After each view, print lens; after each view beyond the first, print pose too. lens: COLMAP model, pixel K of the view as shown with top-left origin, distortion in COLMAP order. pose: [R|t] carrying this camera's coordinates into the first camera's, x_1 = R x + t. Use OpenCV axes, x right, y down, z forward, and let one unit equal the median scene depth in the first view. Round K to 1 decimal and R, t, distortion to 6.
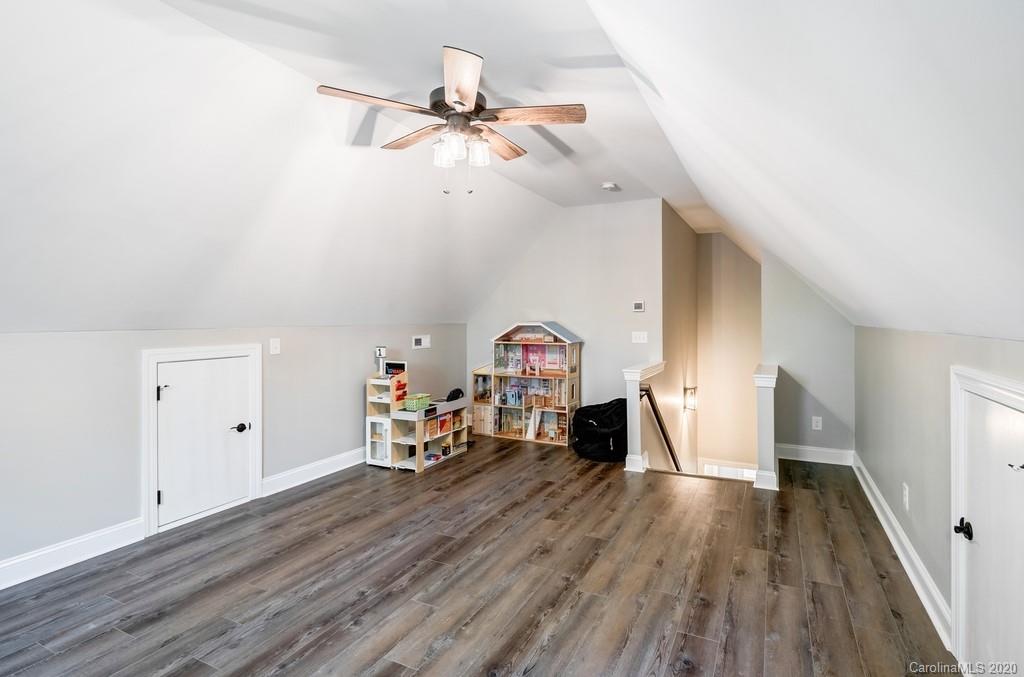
lens RADIAL K [[490.0, 0, 528.2], [0, 490.0, 320.7], [0, 0, 1]] dist [0.001811, 0.000148]
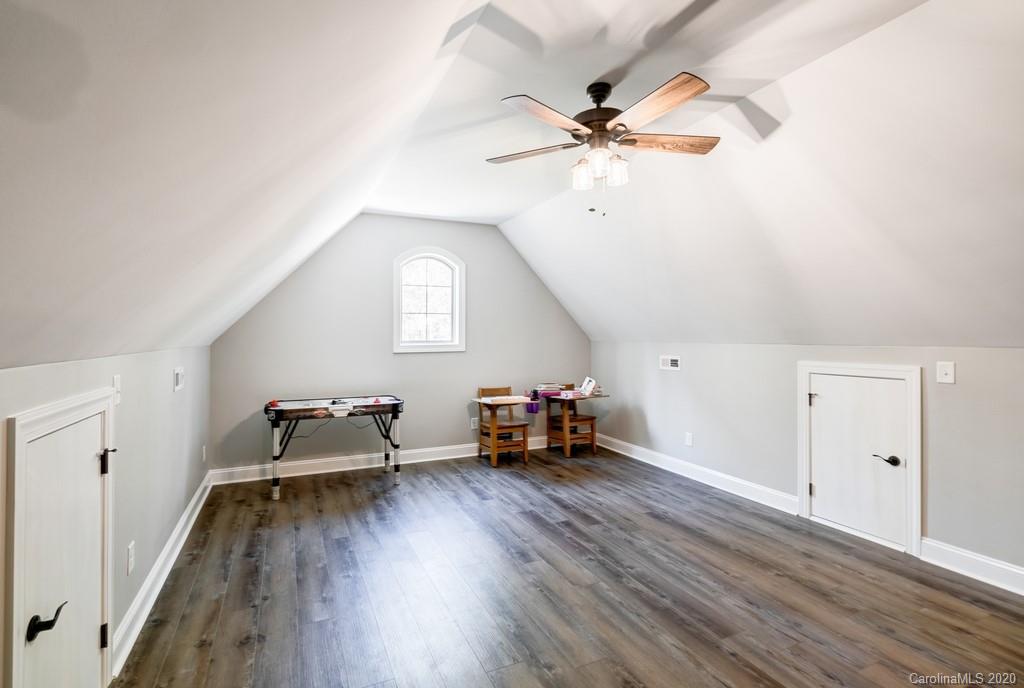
lens RADIAL K [[490.0, 0, 512.8], [0, 490.0, 337.8], [0, 0, 1]] dist [0.001811, 0.000148]
pose [[-0.623858, 0.007787, -0.781499, 0.664274], [0.002366, 0.999965, 0.008075, -0.010299], [0.781534, 0.003188, -0.623854, 1.315413]]
